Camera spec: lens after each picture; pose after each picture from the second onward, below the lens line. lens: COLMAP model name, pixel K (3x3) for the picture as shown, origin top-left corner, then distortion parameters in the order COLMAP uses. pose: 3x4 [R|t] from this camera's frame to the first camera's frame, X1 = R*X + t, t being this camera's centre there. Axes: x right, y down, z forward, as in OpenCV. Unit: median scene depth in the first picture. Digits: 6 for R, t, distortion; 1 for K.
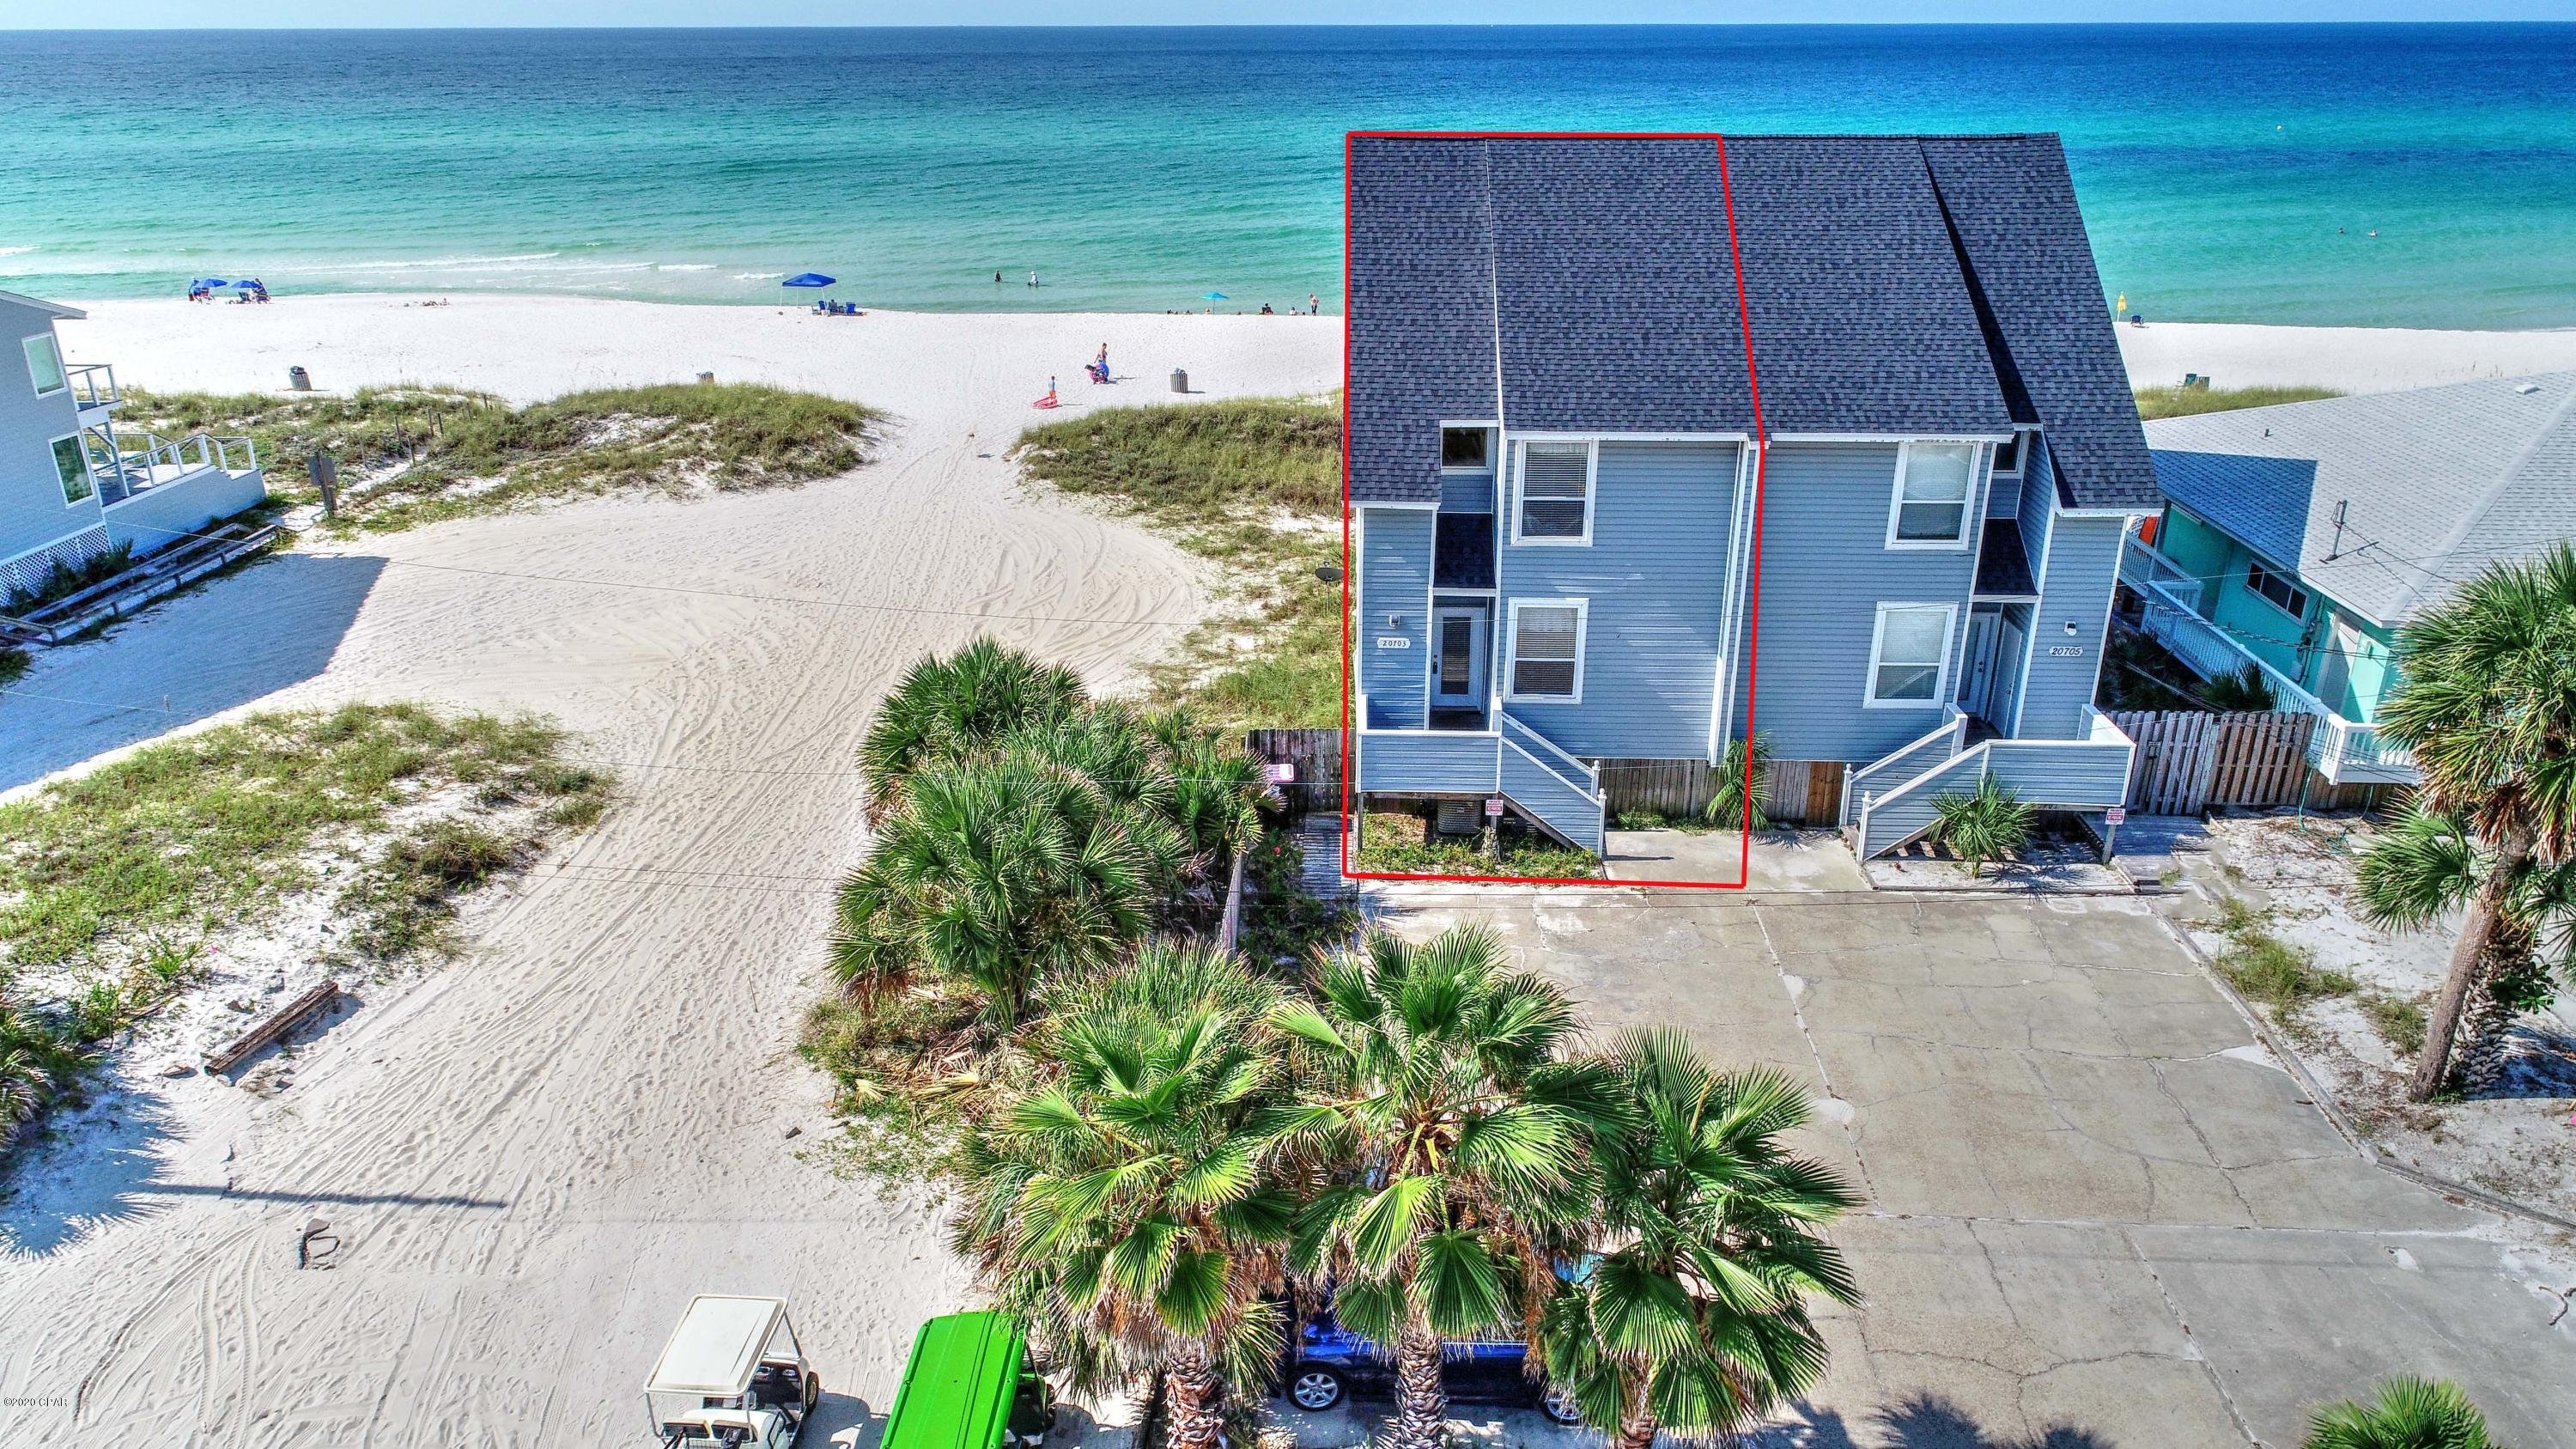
lens RADIAL K [[1710.2, 0, 1290.6], [0, 1710.2, 726.8], [0, 0, 1]] dist [-0.003224, -0.000698]
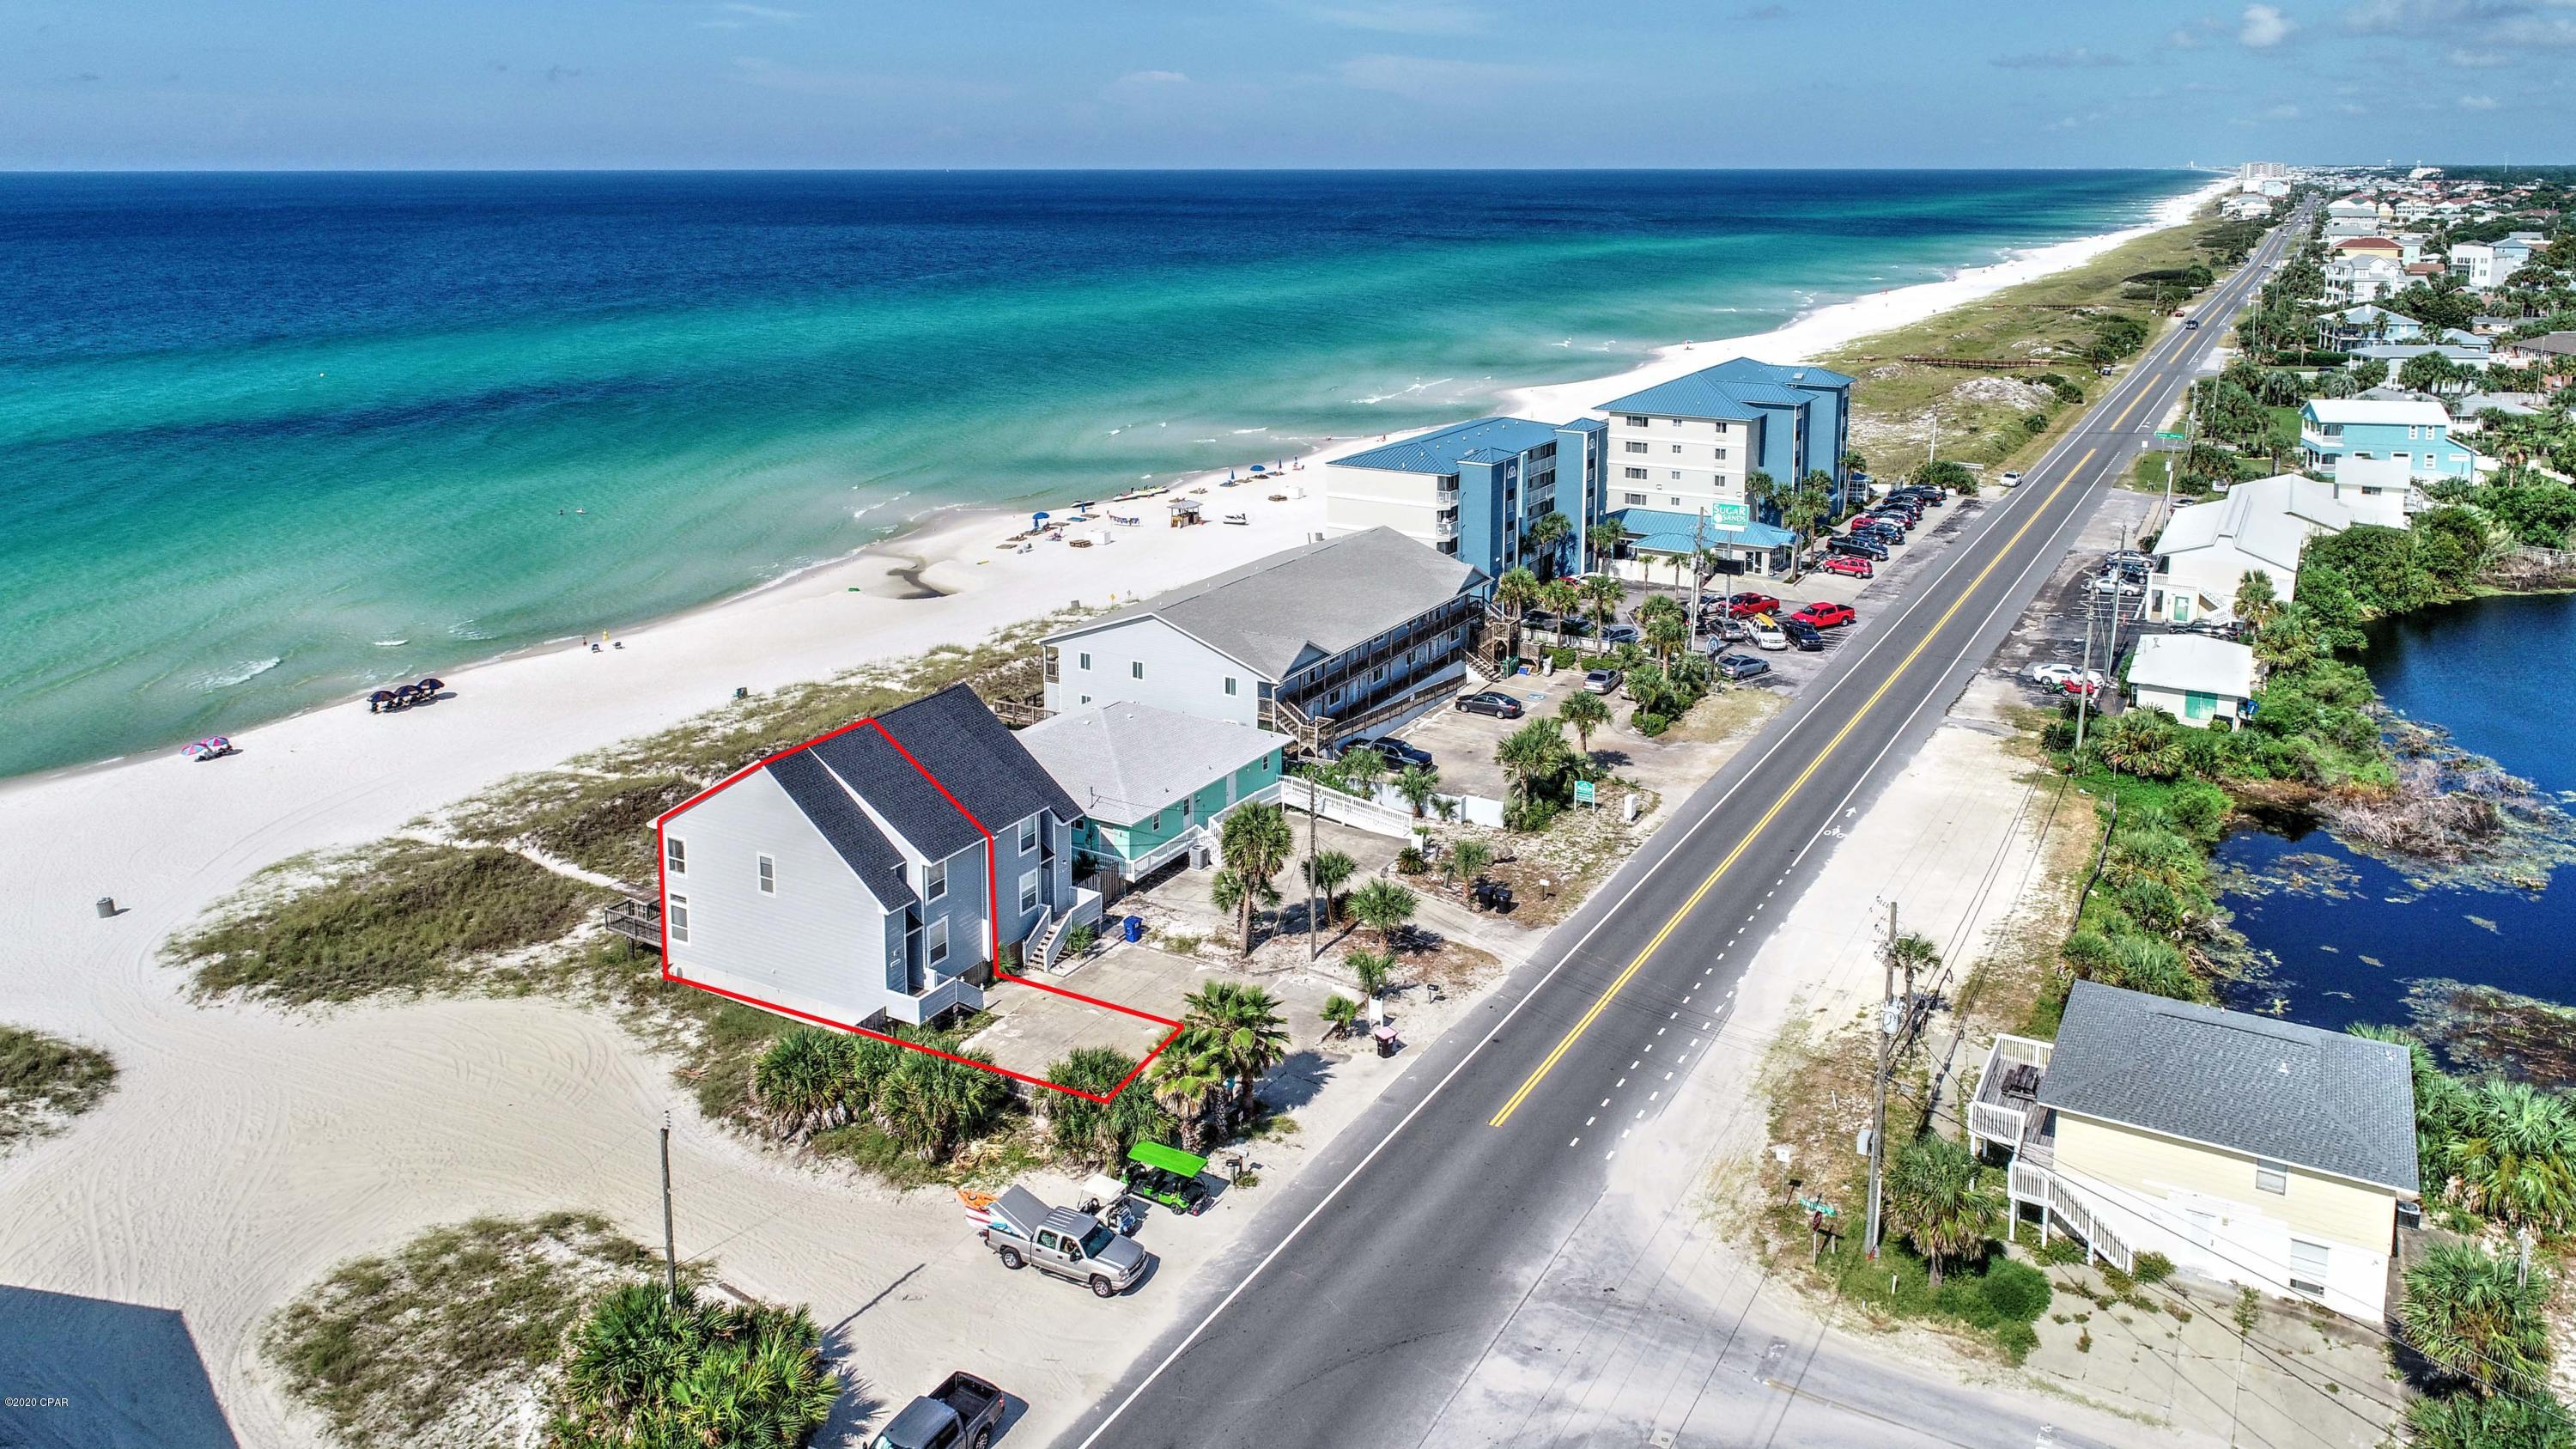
lens RADIAL K [[1710.2, 0, 1287.3], [0, 1710.2, 721.9], [0, 0, 1]] dist [-0.003224, -0.000698]
pose [[0.460935, -0.263509, 0.847409, -1.445461], [0.334396, 0.936086, 0.109195, -0.395597], [-0.822021, 0.233038, 0.519591, -0.677866]]
